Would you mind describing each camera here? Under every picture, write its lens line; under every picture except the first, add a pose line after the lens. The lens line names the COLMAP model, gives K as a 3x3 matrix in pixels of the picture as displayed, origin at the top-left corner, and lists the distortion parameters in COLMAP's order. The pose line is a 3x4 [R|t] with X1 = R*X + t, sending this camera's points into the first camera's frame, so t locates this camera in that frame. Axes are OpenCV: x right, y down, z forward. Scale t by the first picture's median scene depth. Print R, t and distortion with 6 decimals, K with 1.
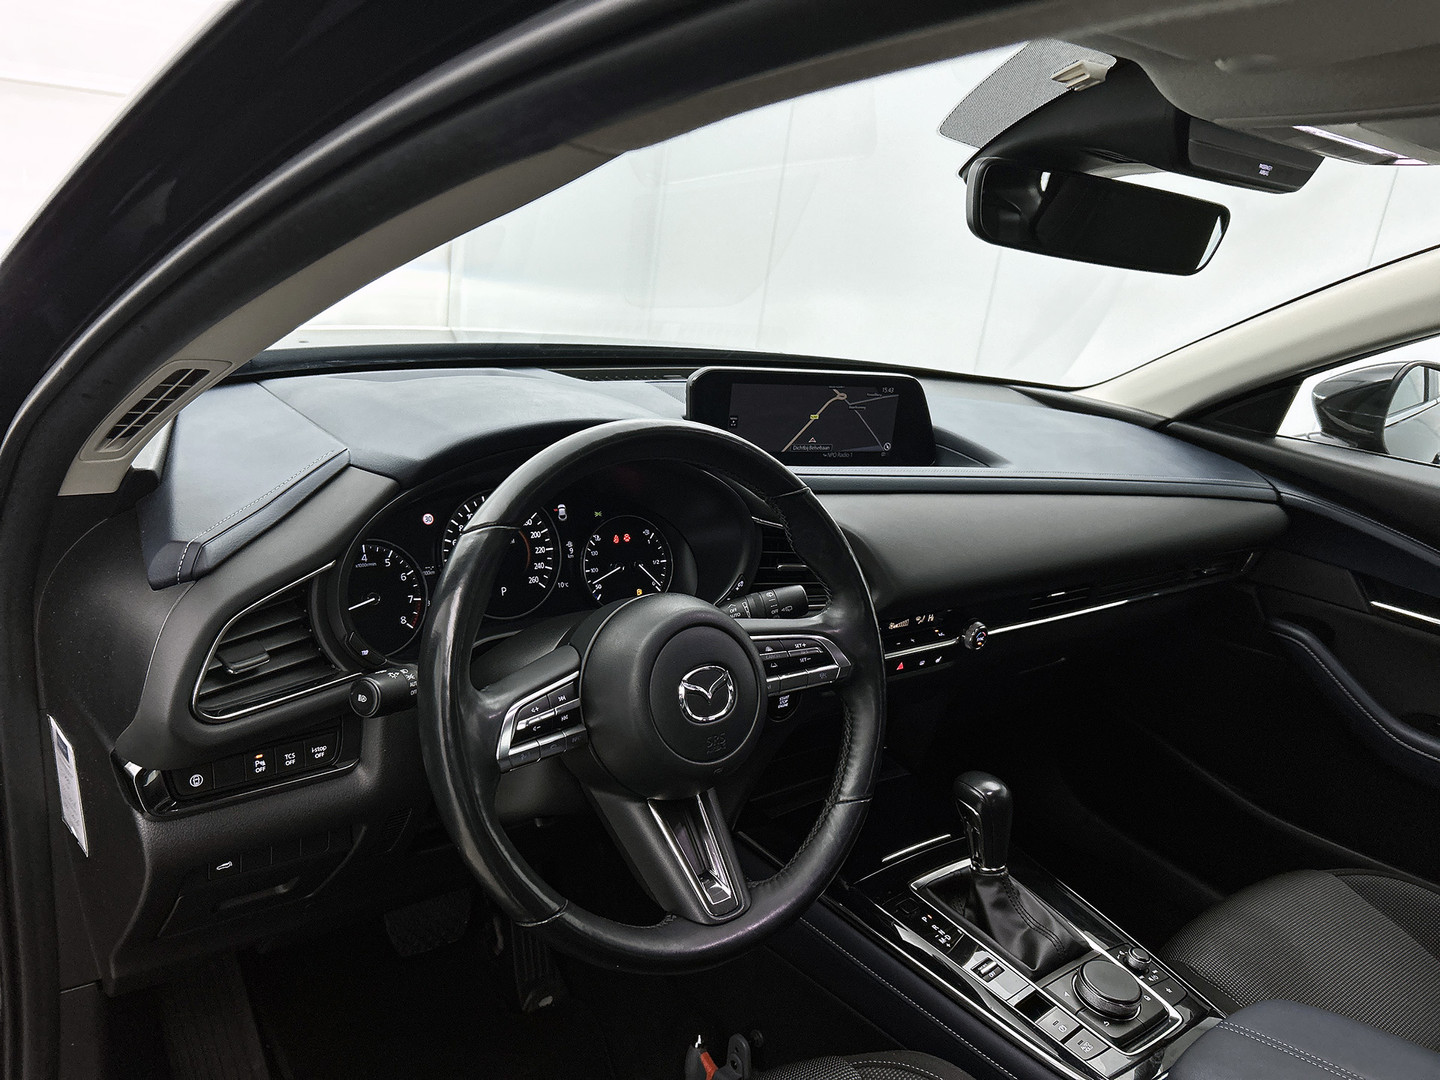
lens RADIAL K [[1074.8, 0, 704.5], [0, 1074.8, 535.6], [0, 0, 1]] dist [0.067135, -0.142855]
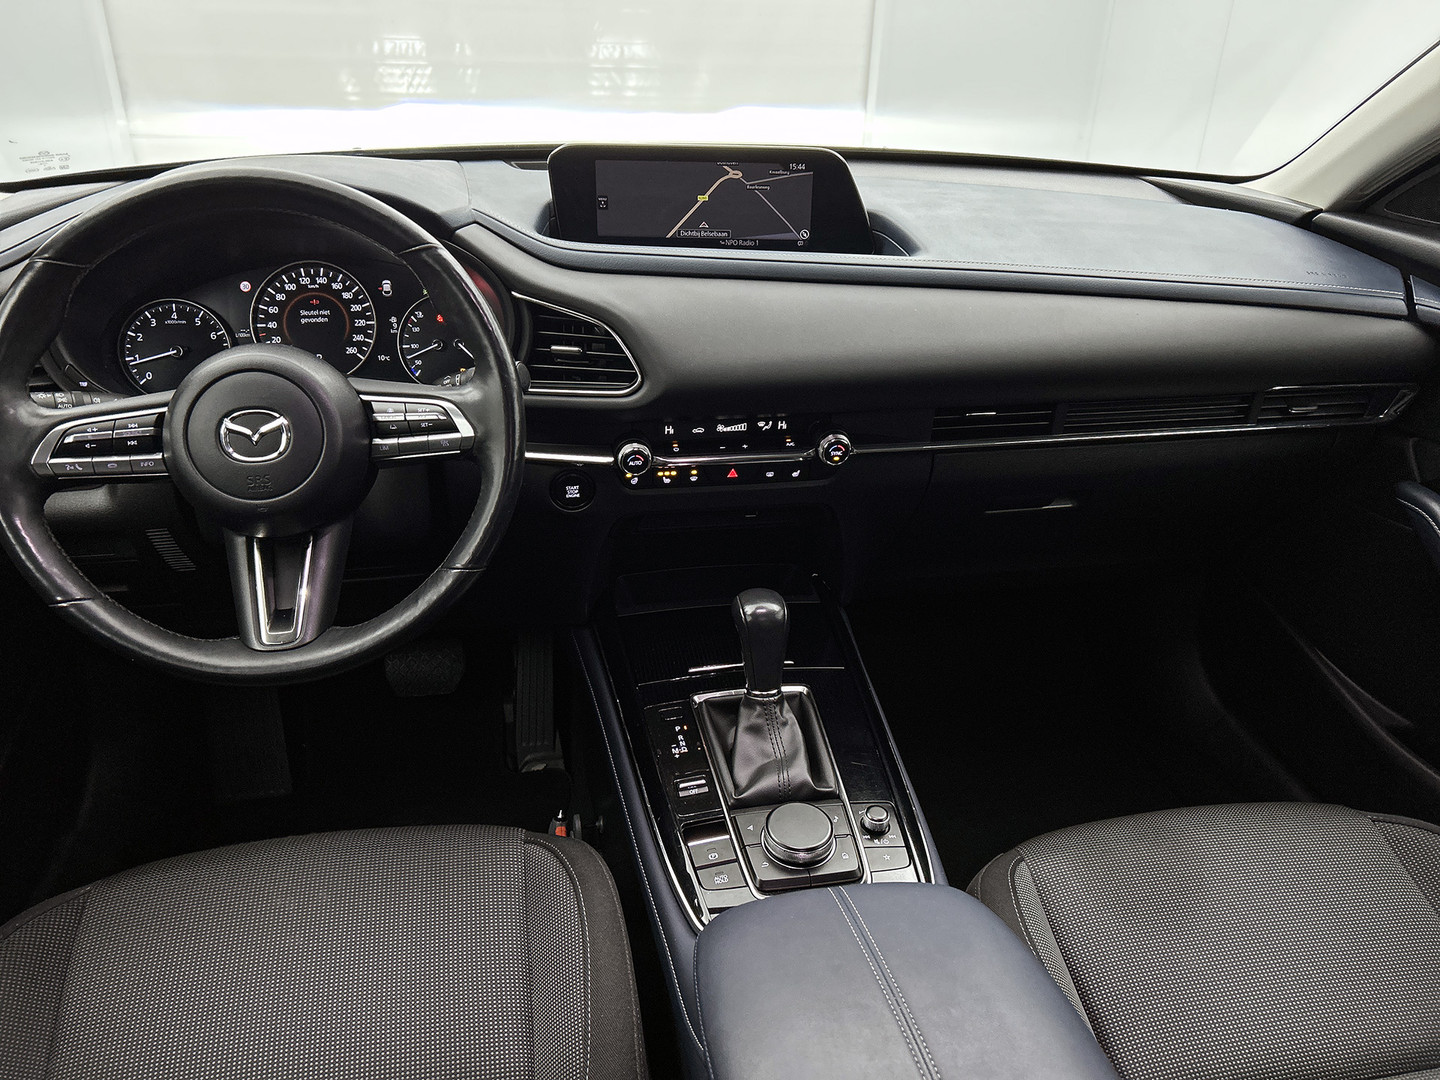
lens RADIAL K [[1088.8, 0, 729.9], [0, 1088.8, 551.8], [0, 0, 1]] dist [-0.005495, -0.003325]
pose [[0.883243, 0.121164, -0.452991, 0.656458], [-0.058151, 0.986885, 0.150586, 0.051437], [0.465295, -0.106662, 0.878705, 0.192774]]
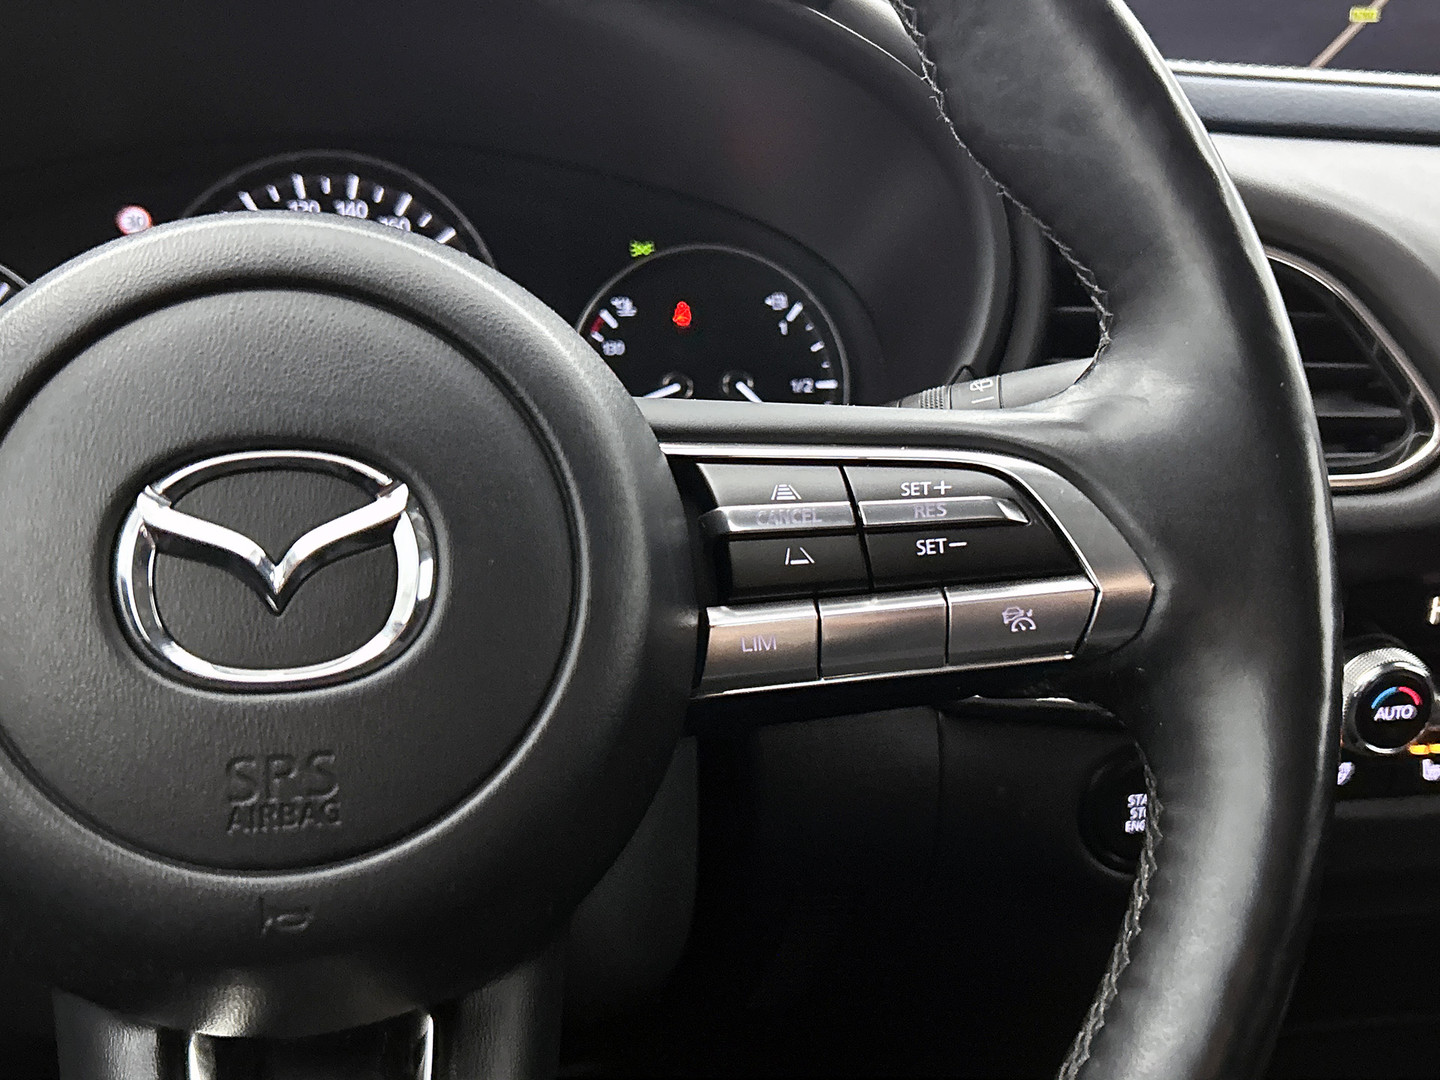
lens RADIAL K [[1577.5, 0, 720.0], [0, 1577.5, 540.0], [0, 0, 1]] dist [0.209424, -0.743304]
pose [[0.890302, 0.009121, -0.455280, 0.172726], [-0.045339, 0.996607, -0.068695, 0.114843], [0.453108, 0.081801, 0.887695, 0.535550]]
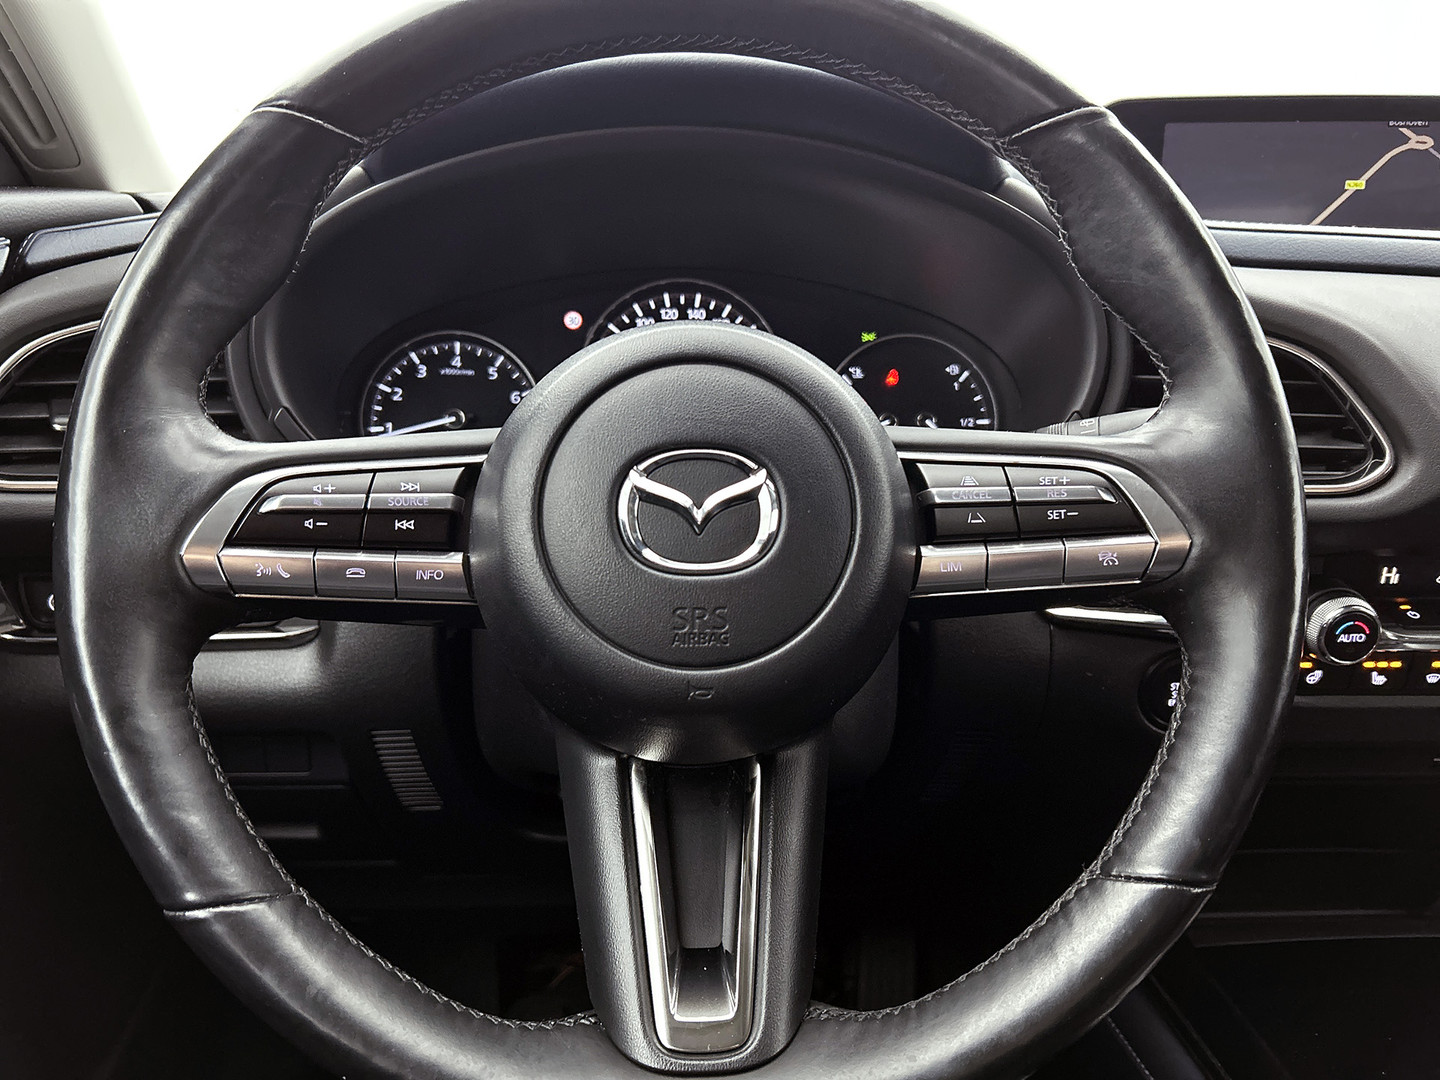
lens RADIAL K [[1074.8, 0, 704.5], [0, 1074.8, 535.6], [0, 0, 1]] dist [0.067135, -0.142855]
pose [[0.803376, 0.042801, -0.593931, 0.188576], [-0.090606, 0.994586, -0.050884, 0.128407], [0.588538, 0.094693, 0.802905, 0.472688]]
